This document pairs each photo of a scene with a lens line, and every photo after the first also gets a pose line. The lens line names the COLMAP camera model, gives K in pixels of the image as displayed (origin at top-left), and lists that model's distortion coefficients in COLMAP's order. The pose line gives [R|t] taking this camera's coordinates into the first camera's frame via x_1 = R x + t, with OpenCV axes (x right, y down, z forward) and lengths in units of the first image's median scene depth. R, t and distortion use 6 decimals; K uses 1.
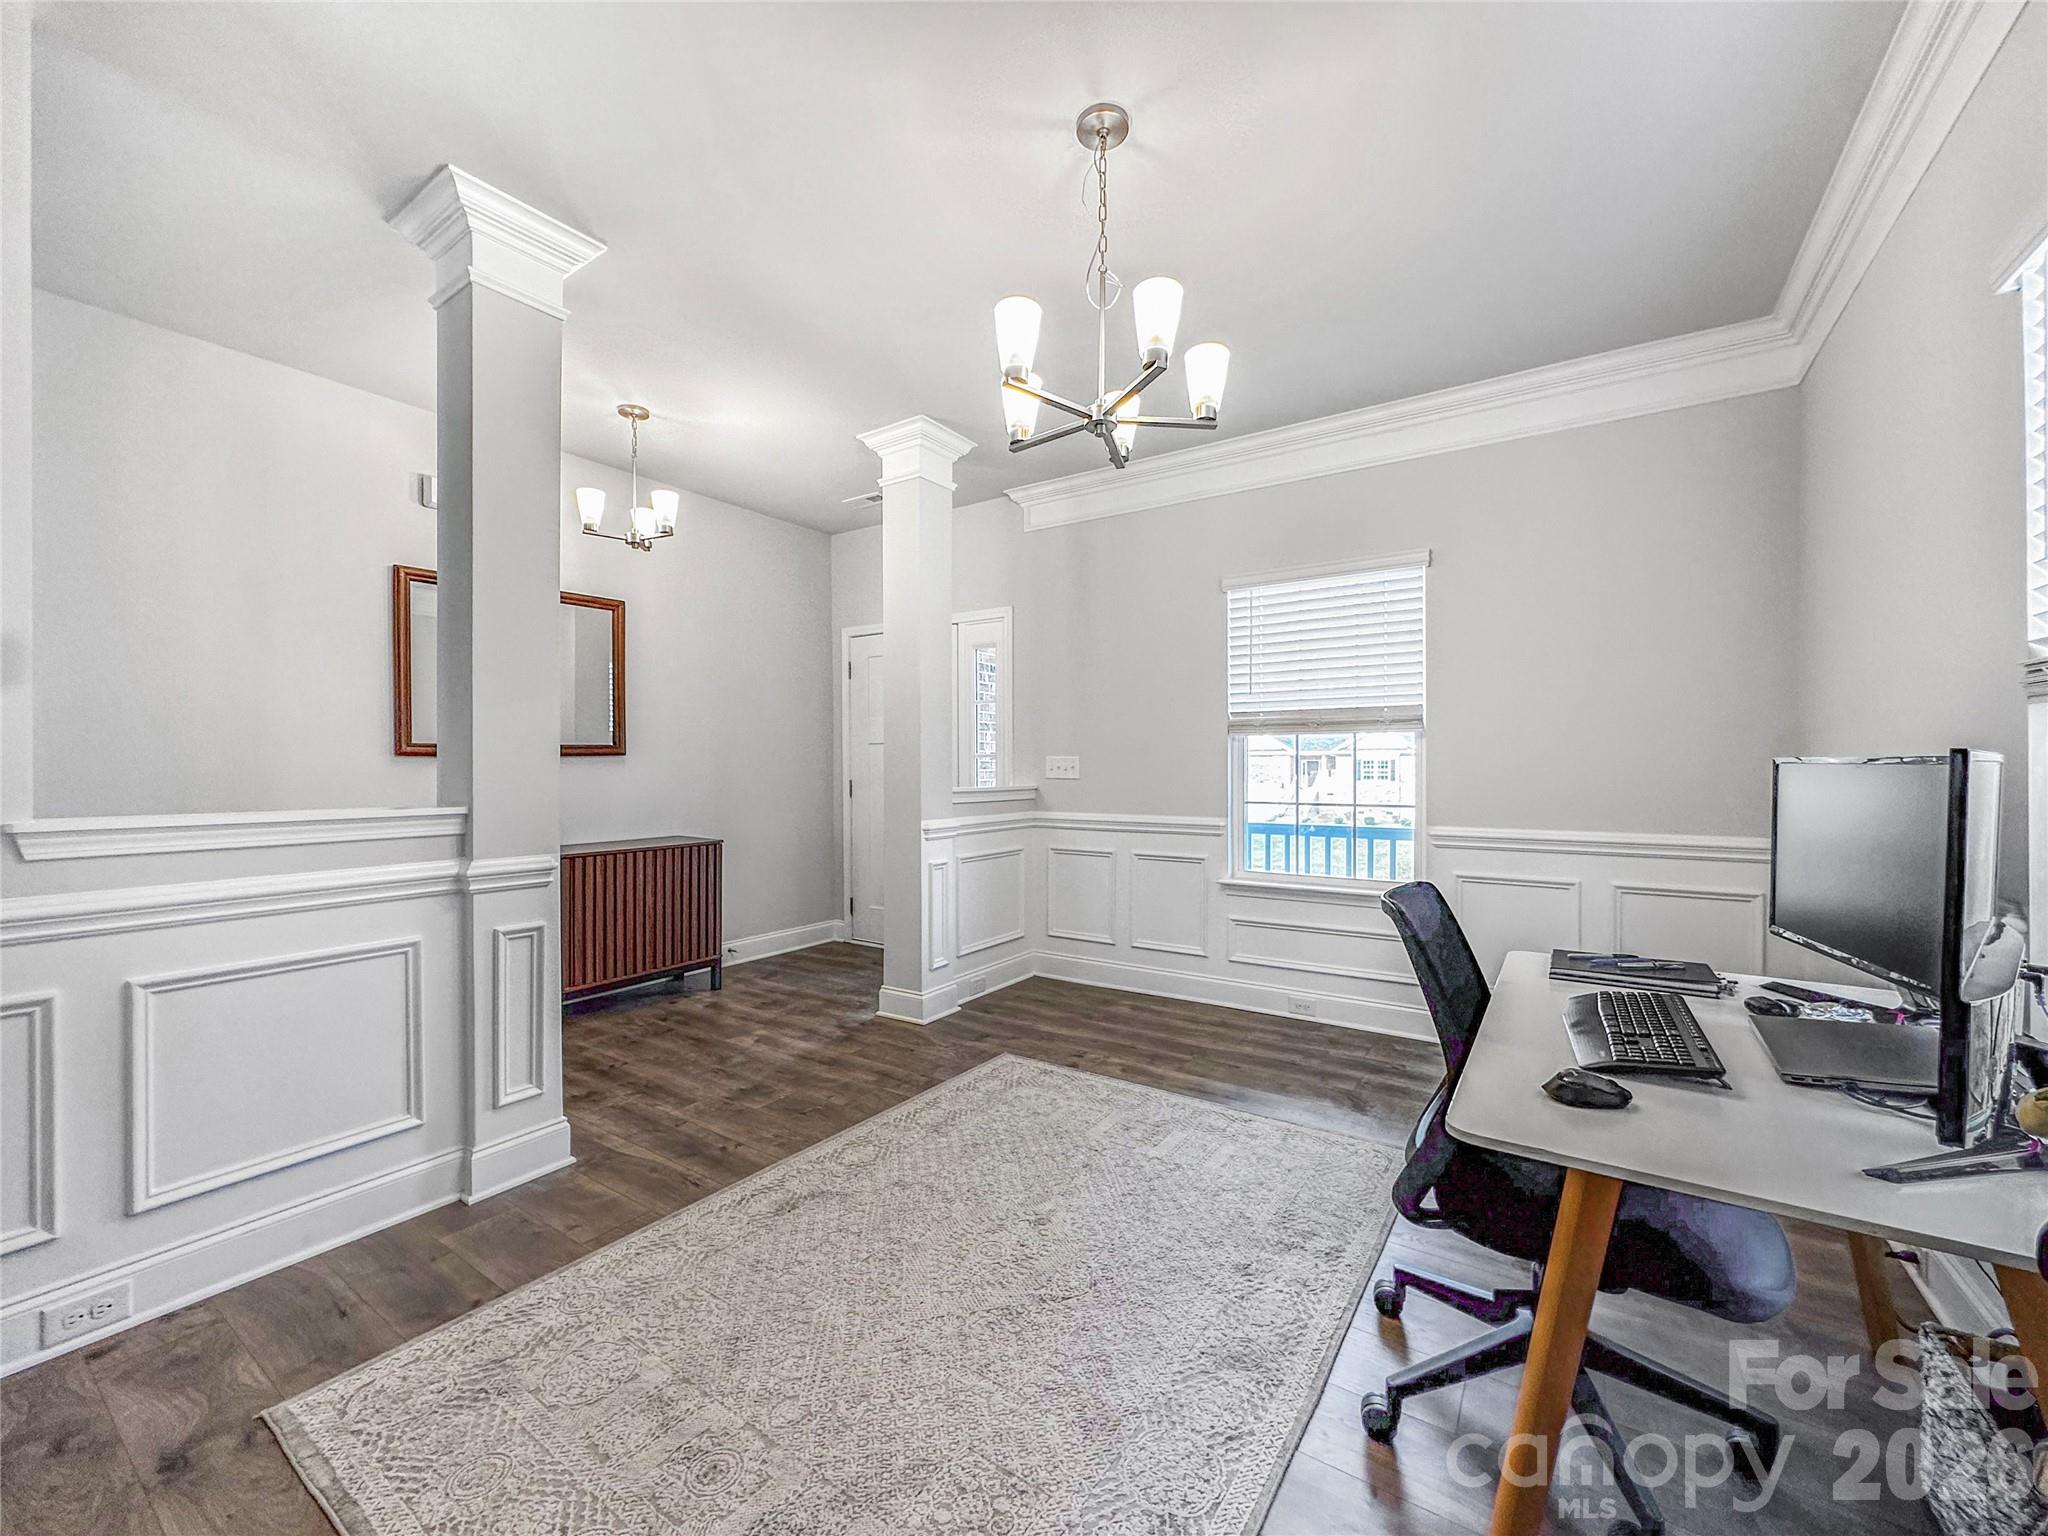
lens RADIAL K [[821.6, 0, 1026.9], [0, 821.6, 767.8], [0, 0, 1]] dist [0.001051, 0.000240]
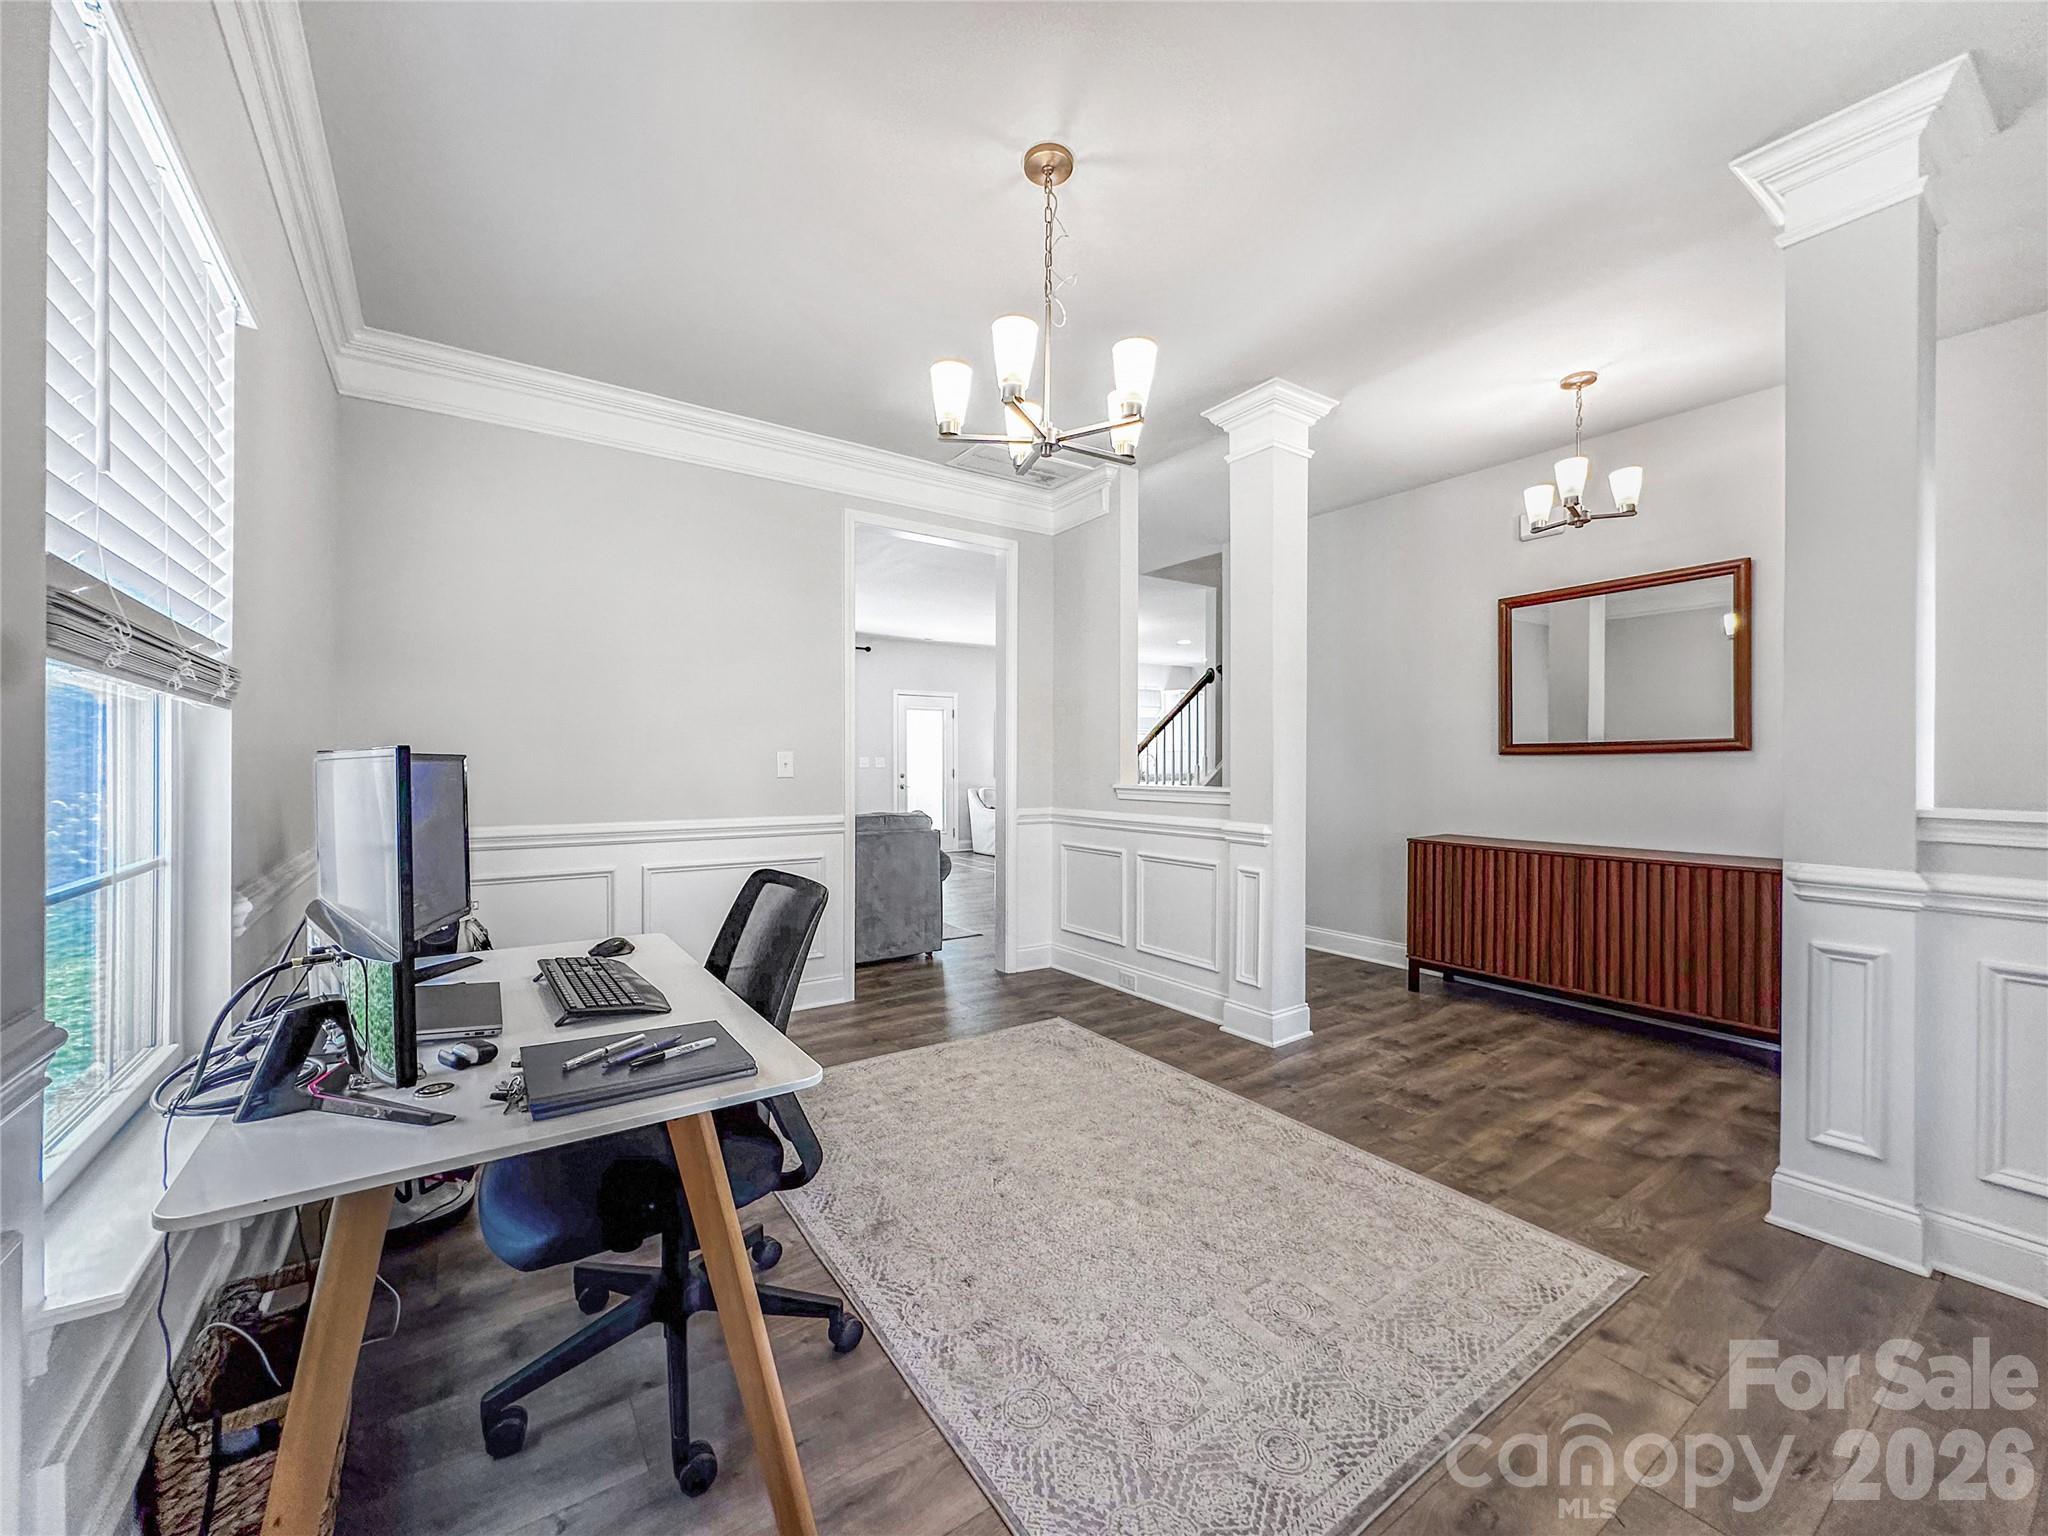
lens RADIAL K [[821.6, 0, 1026.9], [0, 821.6, 767.8], [0, 0, 1]] dist [0.001051, 0.000240]
pose [[-0.367427, 0.002275, -0.930049, 0.705042], [-0.005110, 0.999977, 0.004465, 0.001703], [0.930038, 0.006393, -0.367407, 0.882162]]
